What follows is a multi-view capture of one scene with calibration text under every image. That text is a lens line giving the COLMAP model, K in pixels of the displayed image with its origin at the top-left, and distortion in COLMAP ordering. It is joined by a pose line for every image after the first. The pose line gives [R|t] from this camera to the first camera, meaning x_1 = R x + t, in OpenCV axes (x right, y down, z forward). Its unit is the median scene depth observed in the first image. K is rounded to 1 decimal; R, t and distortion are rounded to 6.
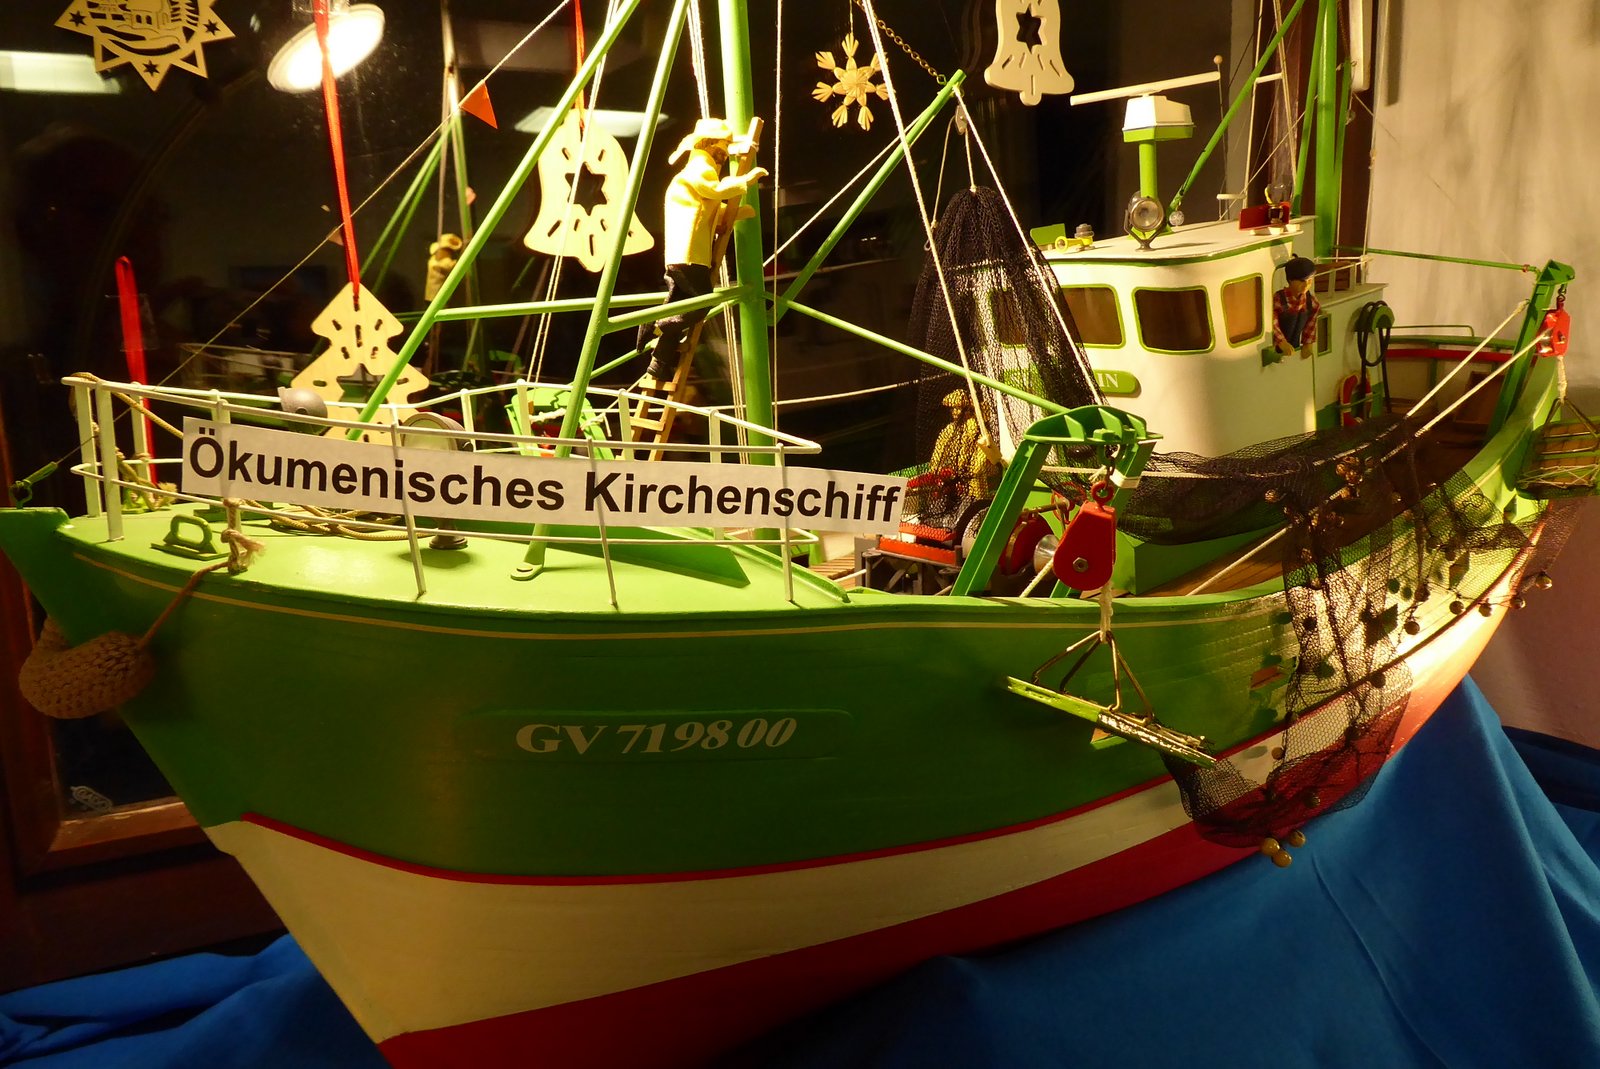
lens RADIAL K [[1171.6, 0, 800.0], [0, 1171.6, 534.5], [0, 0, 1]] dist [0.033891, -0.048372]
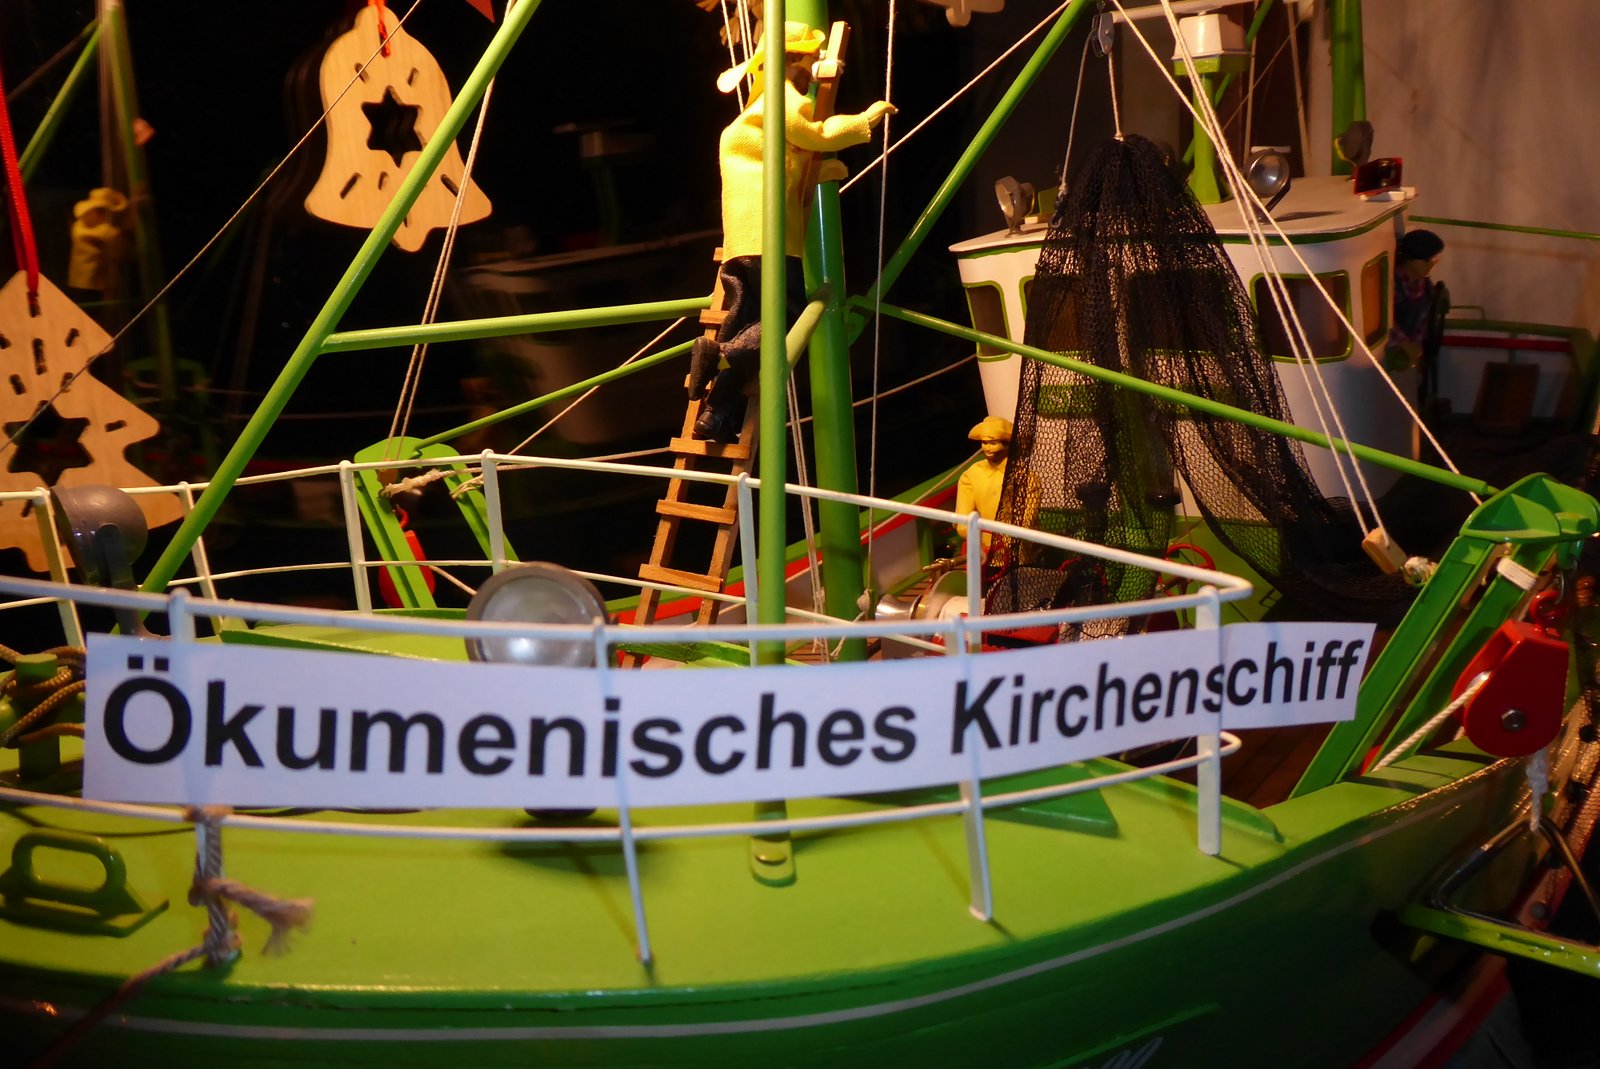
lens RADIAL K [[1370.4, 0, 800.0], [0, 1370.4, 534.5], [0, 0, 1]] dist [0.040700, -0.003470]
pose [[0.966454, -0.058736, 0.250033, -0.271356], [0.059015, 0.998237, 0.006387, -0.086558], [-0.249967, 0.008583, 0.968216, 0.297072]]
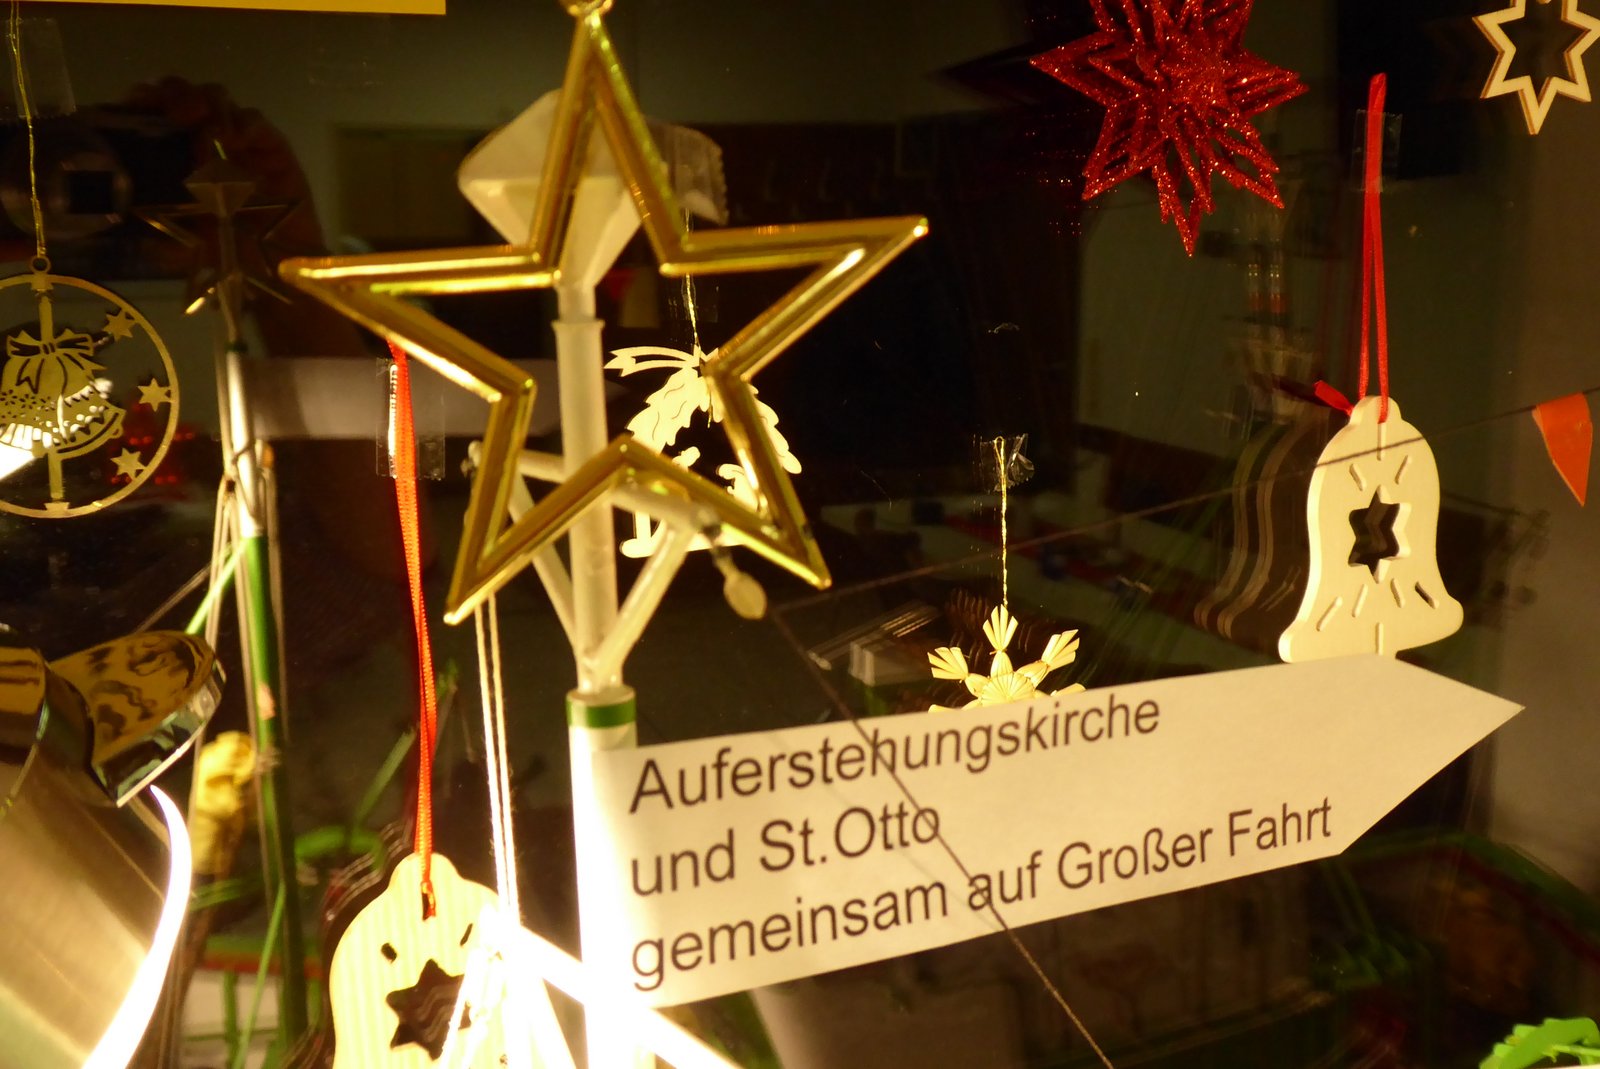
lens RADIAL K [[1865.6, 0, 792.5], [0, 1865.6, 539.7], [0, 0, 1]] dist [-0.120029, 0.383052]
pose [[0.997062, 0.029841, -0.070550, 0.018682], [-0.028581, 0.999415, 0.018799, -0.811898], [0.071070, -0.016728, 0.997331, 0.419229]]
